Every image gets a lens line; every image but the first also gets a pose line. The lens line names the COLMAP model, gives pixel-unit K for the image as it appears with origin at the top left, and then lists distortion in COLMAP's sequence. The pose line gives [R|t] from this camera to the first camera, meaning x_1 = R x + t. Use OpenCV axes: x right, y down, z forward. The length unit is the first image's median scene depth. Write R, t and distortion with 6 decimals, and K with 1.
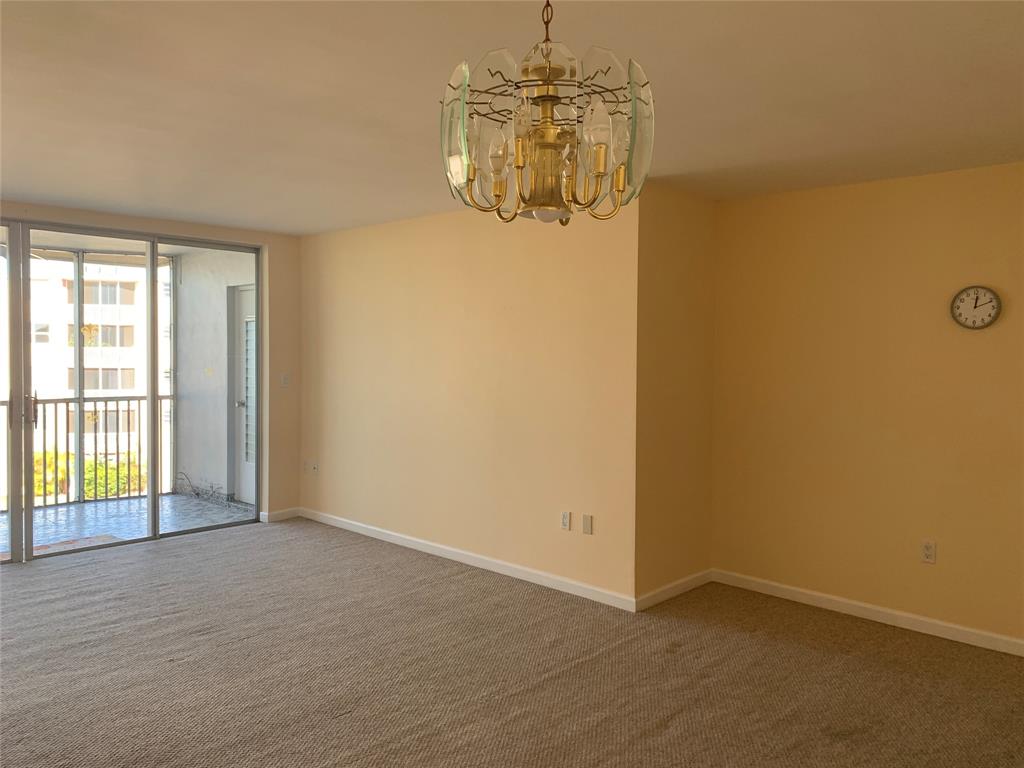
lens RADIAL K [[772.6, 0, 512.5], [0, 772.6, 360.2], [0, 0, 1]] dist [-0.005301, 0.009101]
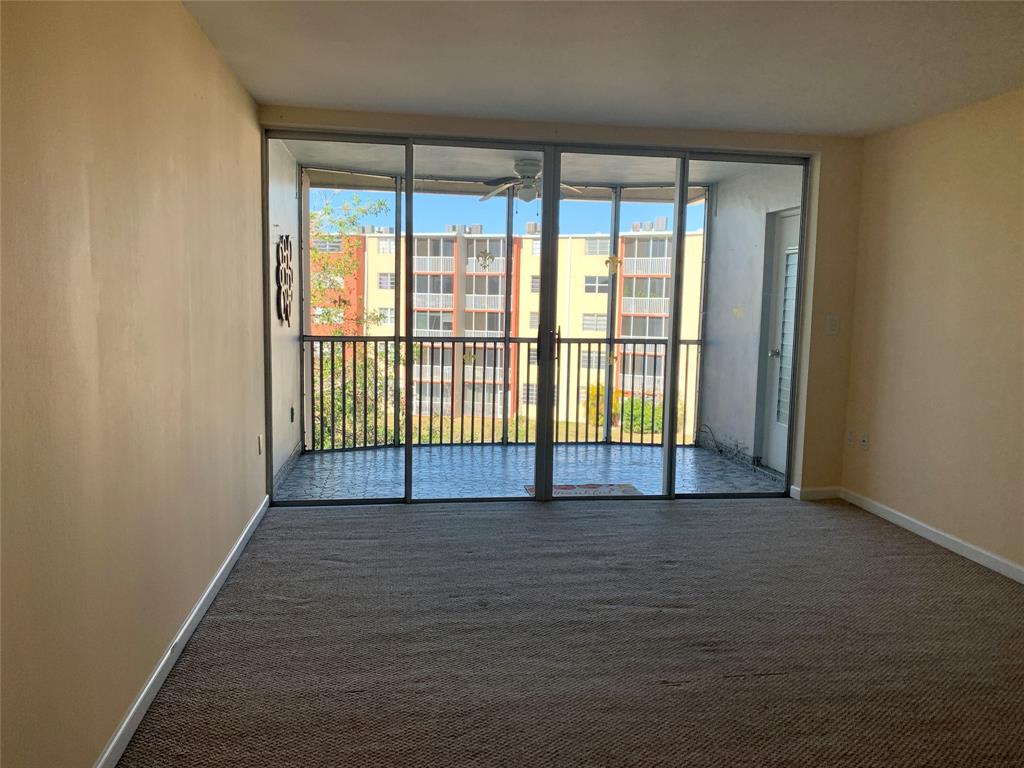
lens RADIAL K [[781.9, 0, 512.0], [0, 781.9, 384.0], [0, 0, 1]] dist [0.033876, -0.043823]
pose [[0.787859, 0.079121, -0.610752, -0.063564], [-0.022713, 0.994771, 0.099571, 0.013534], [0.615437, -0.064576, 0.785536, 0.181876]]
